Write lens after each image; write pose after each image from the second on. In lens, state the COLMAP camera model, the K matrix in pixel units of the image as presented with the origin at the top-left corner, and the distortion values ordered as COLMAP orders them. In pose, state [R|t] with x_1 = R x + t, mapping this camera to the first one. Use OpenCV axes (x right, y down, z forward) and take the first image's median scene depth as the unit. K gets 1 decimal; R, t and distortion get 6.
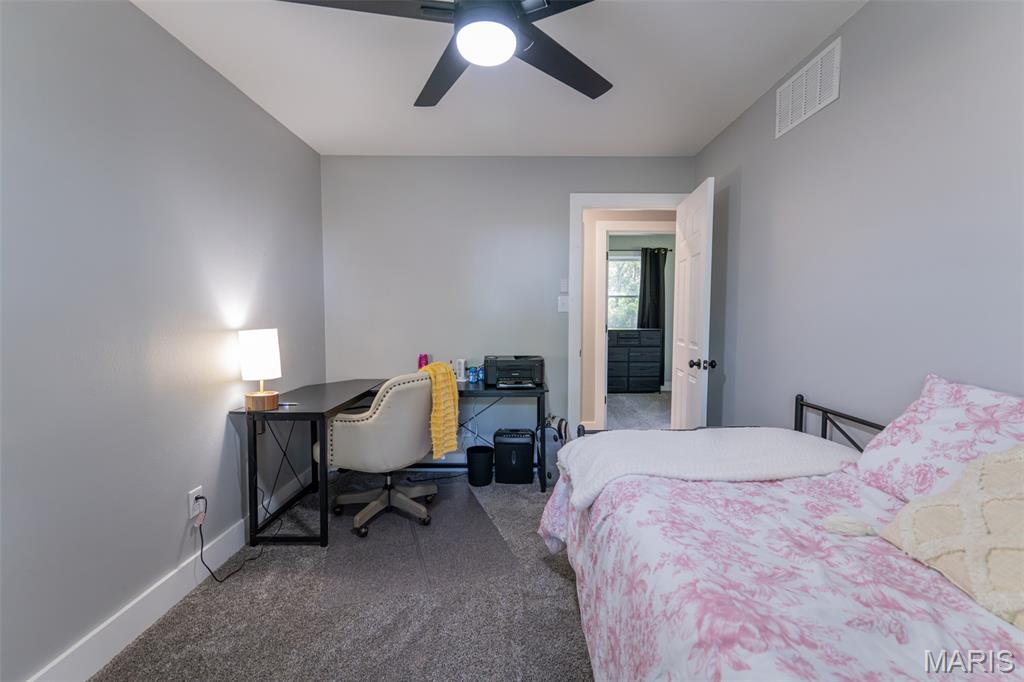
lens RADIAL K [[451.1, 0, 516.0], [0, 451.1, 343.3], [0, 0, 1]] dist [0.001465, -0.000934]
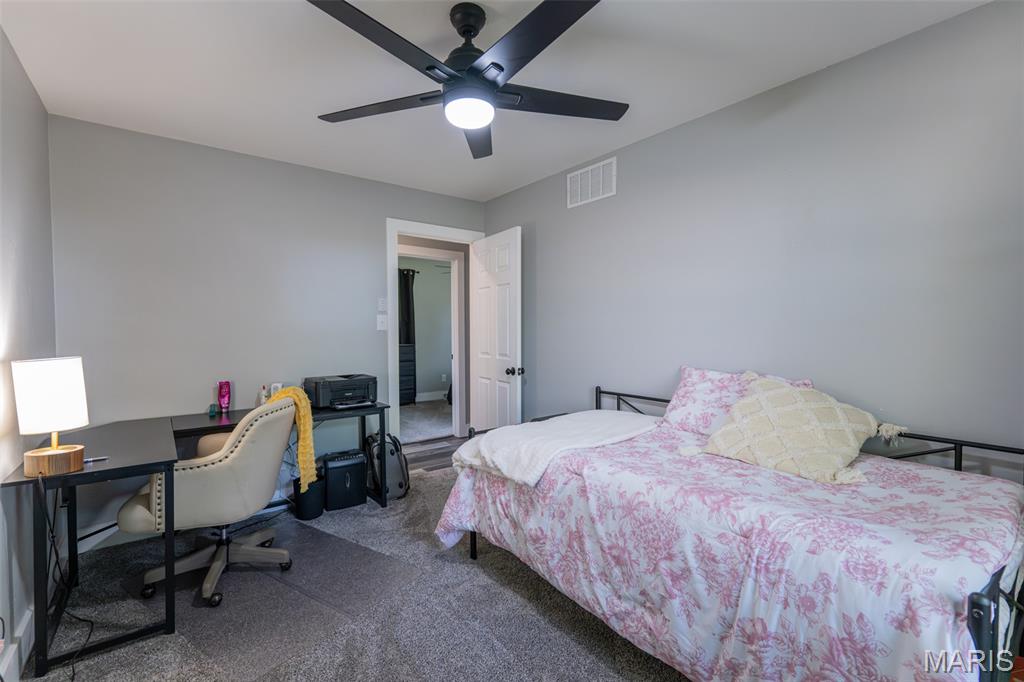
lens RADIAL K [[453.0, 0, 515.5], [0, 453.0, 344.5], [0, 0, 1]] dist [0.000096, 0.000184]
pose [[0.787088, -0.025922, 0.616296, -0.414636], [0.044878, 0.998875, -0.015301, -0.010159], [-0.615206, 0.039702, 0.787366, -0.004138]]
